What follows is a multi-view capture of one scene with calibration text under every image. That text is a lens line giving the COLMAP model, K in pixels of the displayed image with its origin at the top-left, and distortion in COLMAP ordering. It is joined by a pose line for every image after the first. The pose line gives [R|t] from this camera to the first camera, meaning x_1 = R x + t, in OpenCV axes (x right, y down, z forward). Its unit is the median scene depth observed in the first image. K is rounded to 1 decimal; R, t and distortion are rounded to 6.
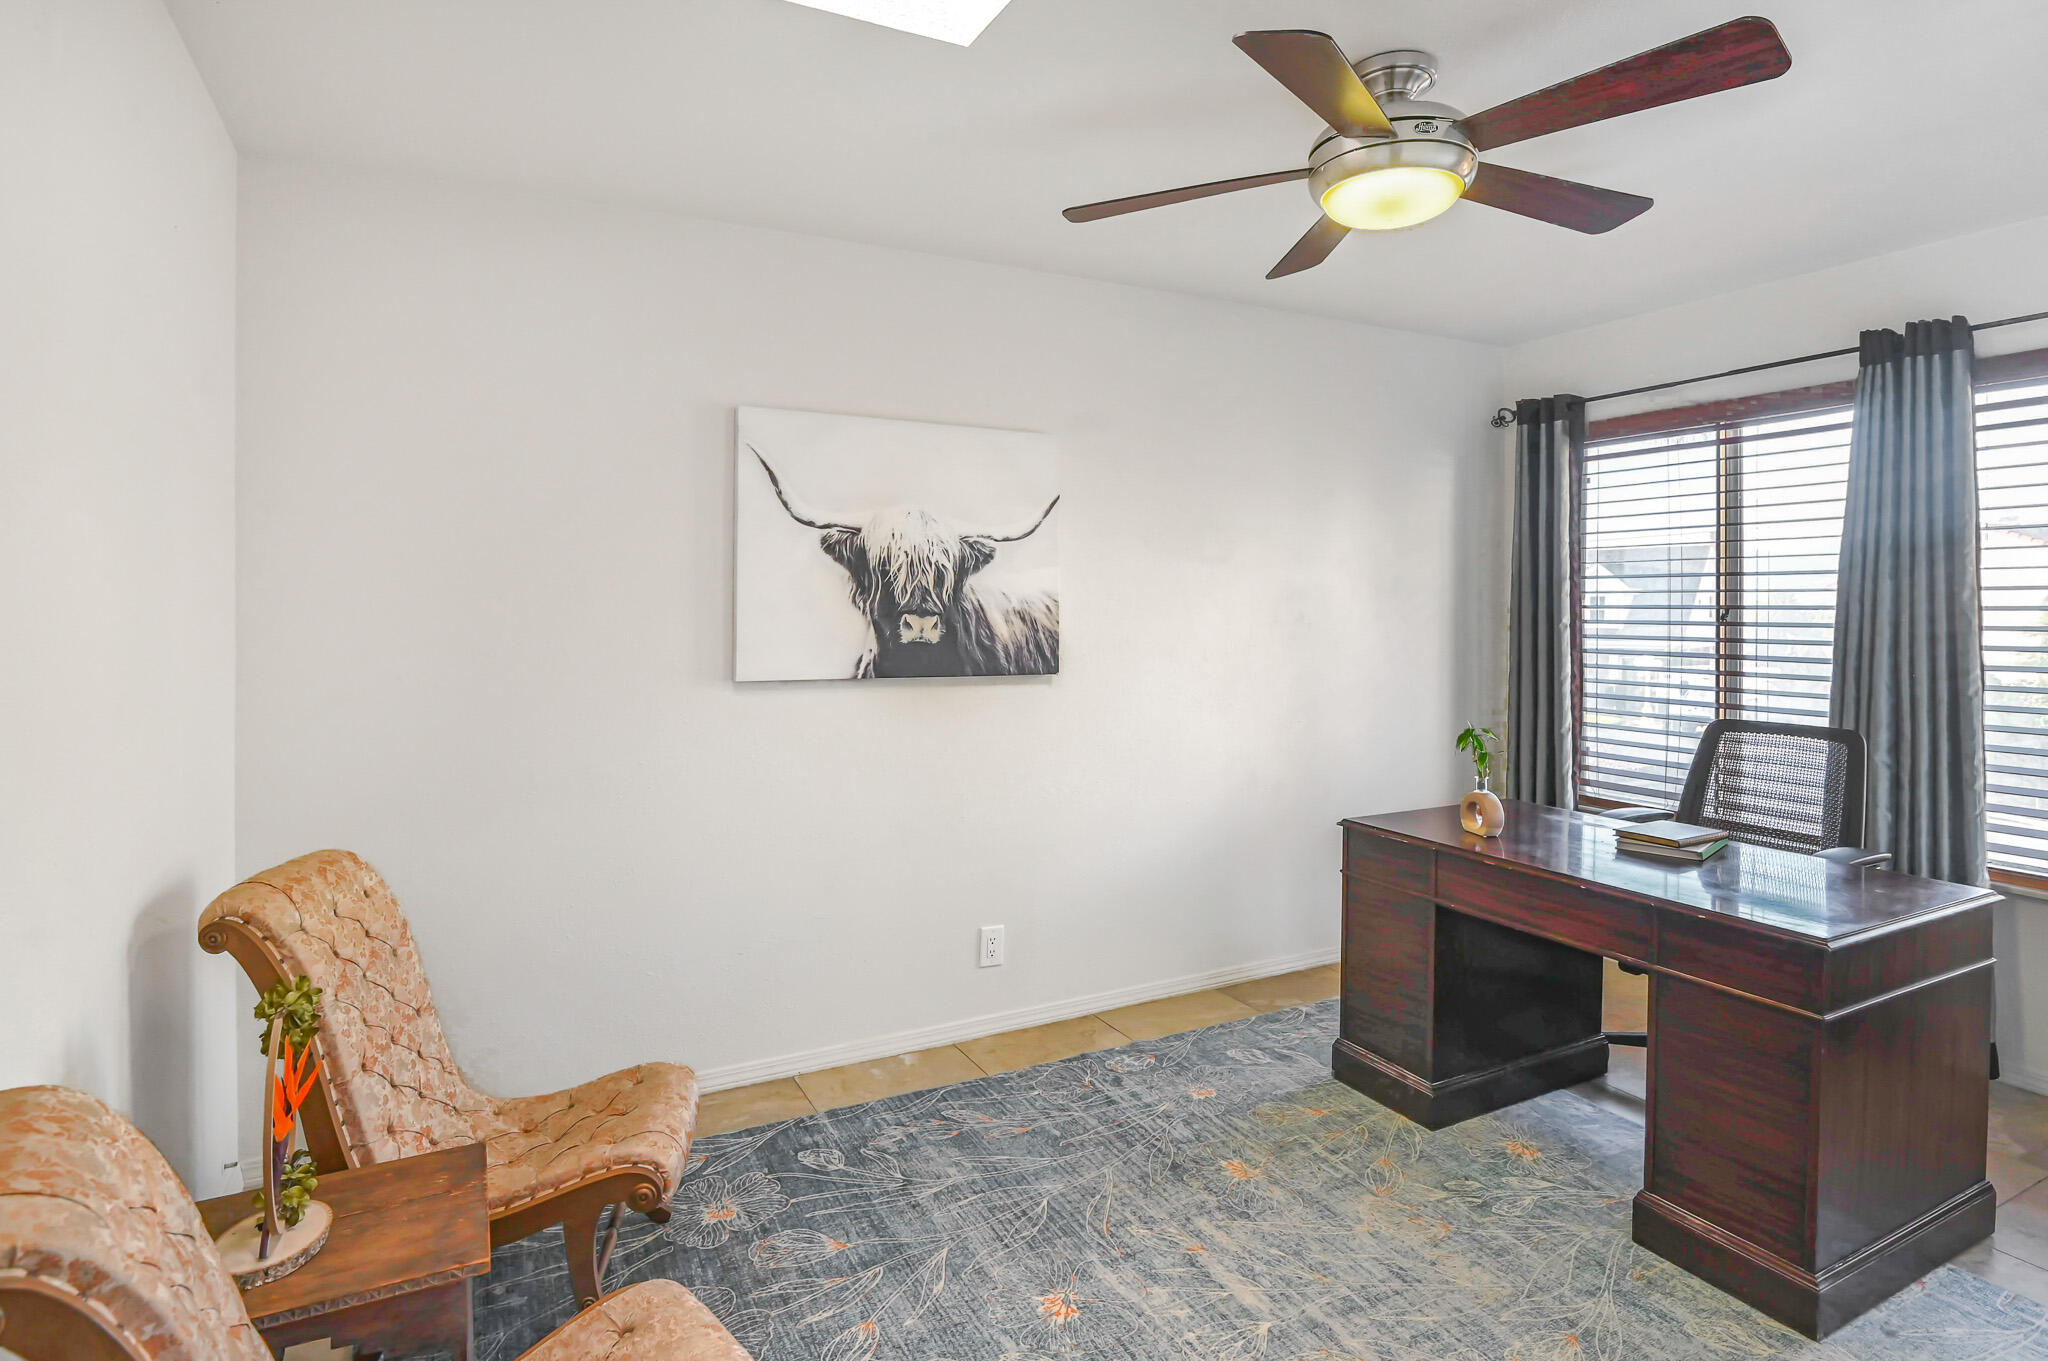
lens RADIAL K [[1048.9, 0, 1025.1], [0, 1048.9, 606.2], [0, 0, 1]] dist [0.016322, -0.000309]
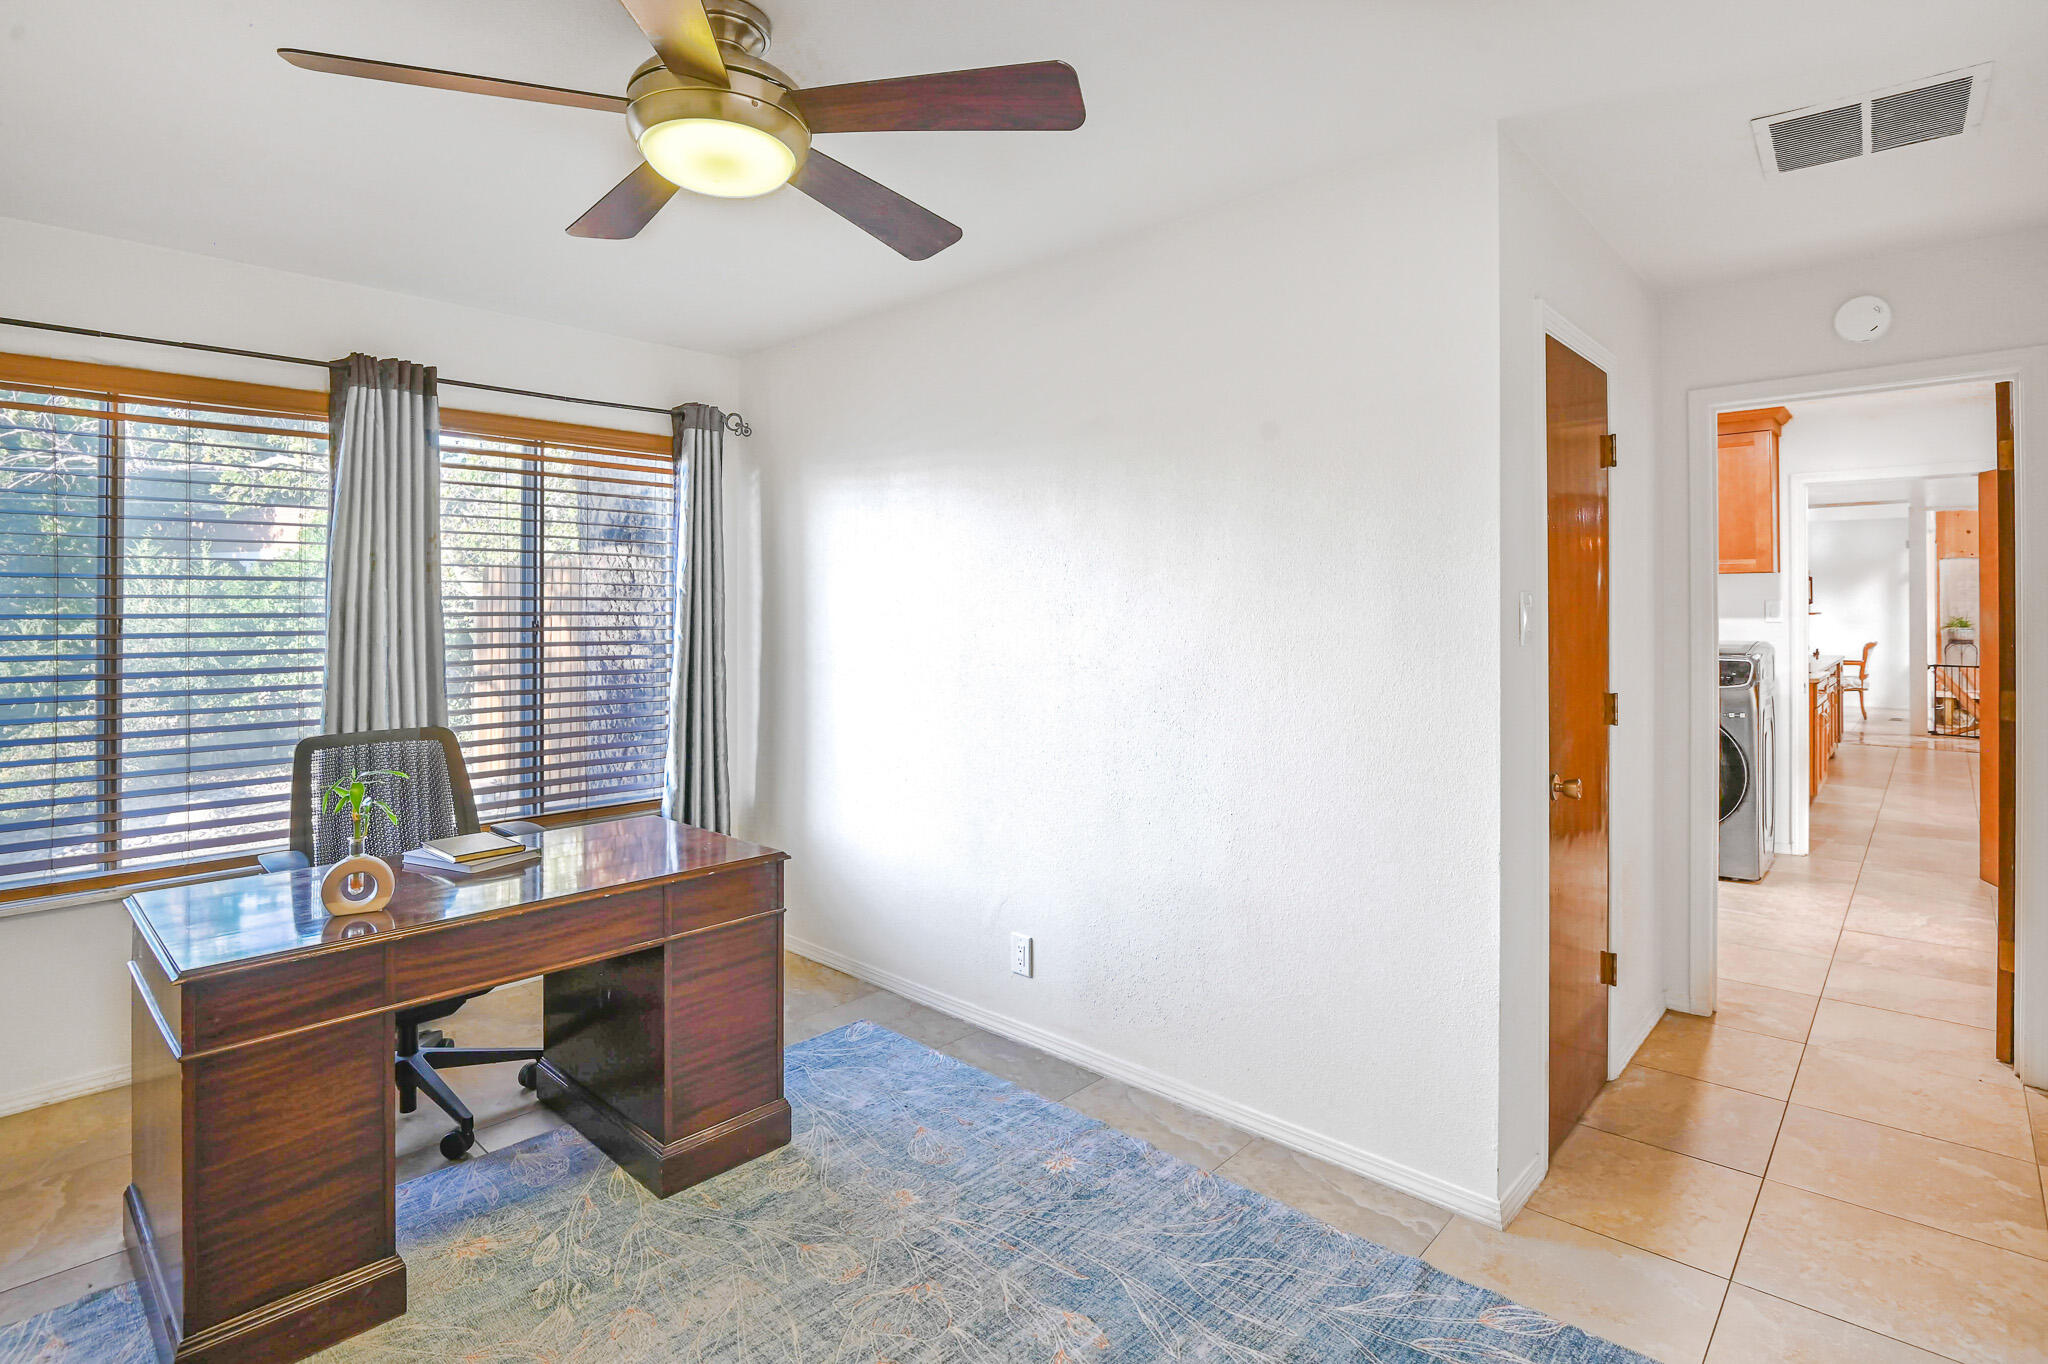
lens RADIAL K [[1003.2, 0, 1037.7], [0, 1003.2, 624.3], [0, 0, 1]] dist [-0.022351, -0.000105]
pose [[-0.326455, -0.010514, 0.945154, -0.542531], [0.003807, 0.999915, 0.012439, 0.000331], [-0.945205, 0.007659, -0.326387, 1.036216]]
